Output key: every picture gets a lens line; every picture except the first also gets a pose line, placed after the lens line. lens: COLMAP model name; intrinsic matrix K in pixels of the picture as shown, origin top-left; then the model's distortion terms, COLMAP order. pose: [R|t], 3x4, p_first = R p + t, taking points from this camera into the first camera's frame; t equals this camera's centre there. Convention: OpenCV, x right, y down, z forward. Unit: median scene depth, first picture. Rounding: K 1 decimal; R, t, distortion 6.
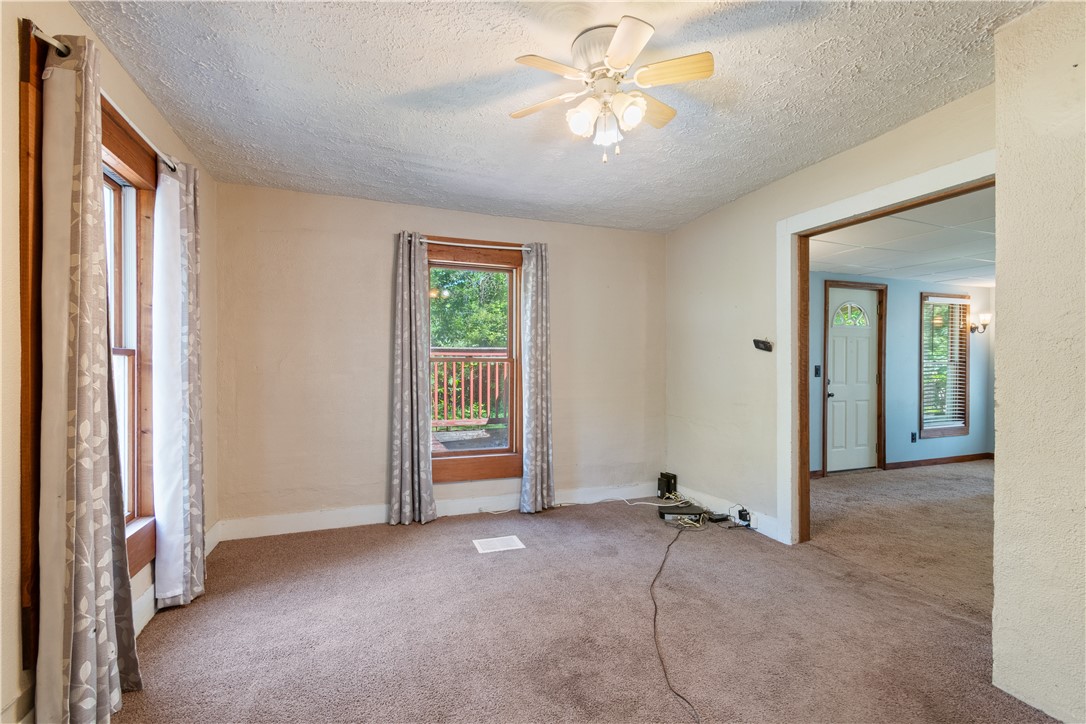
lens RADIAL K [[483.3, 0, 541.9], [0, 483.3, 365.2], [0, 0, 1]] dist [0.000398, 0.000034]
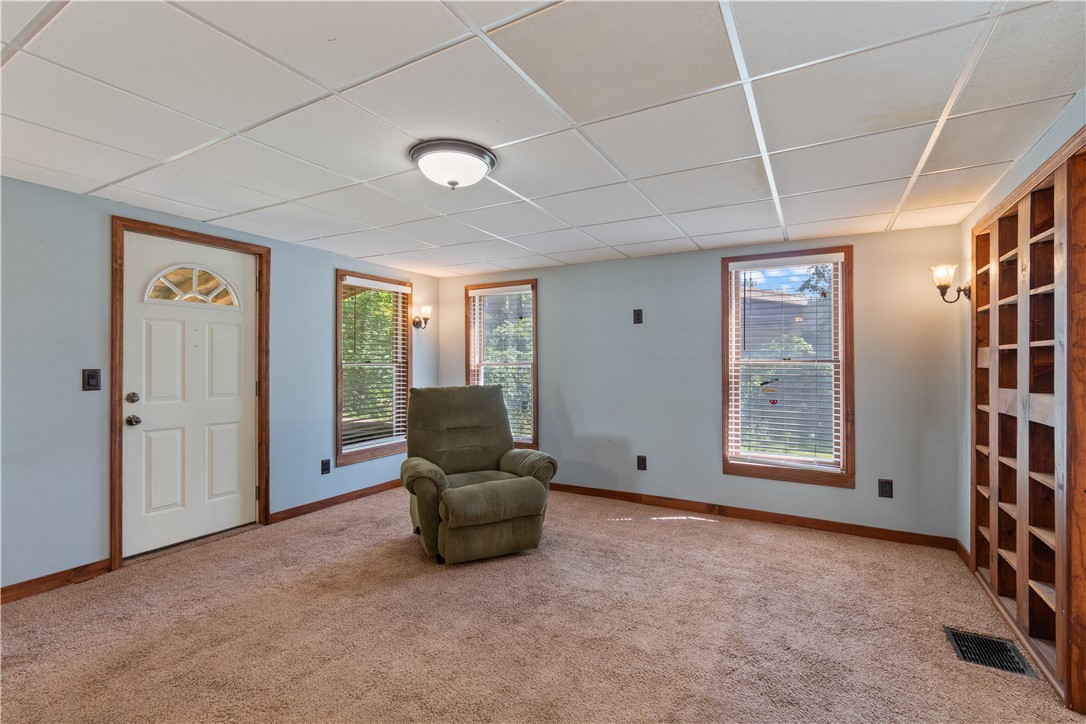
lens RADIAL K [[483.3, 0, 542.9], [0, 483.3, 360.8], [0, 0, 1]] dist [0.000398, 0.000034]
pose [[0.760748, 0.003010, 0.649040, 0.545918], [0.003245, 0.999959, -0.008440, -0.002715], [-0.649039, 0.008527, 0.760708, 0.234148]]
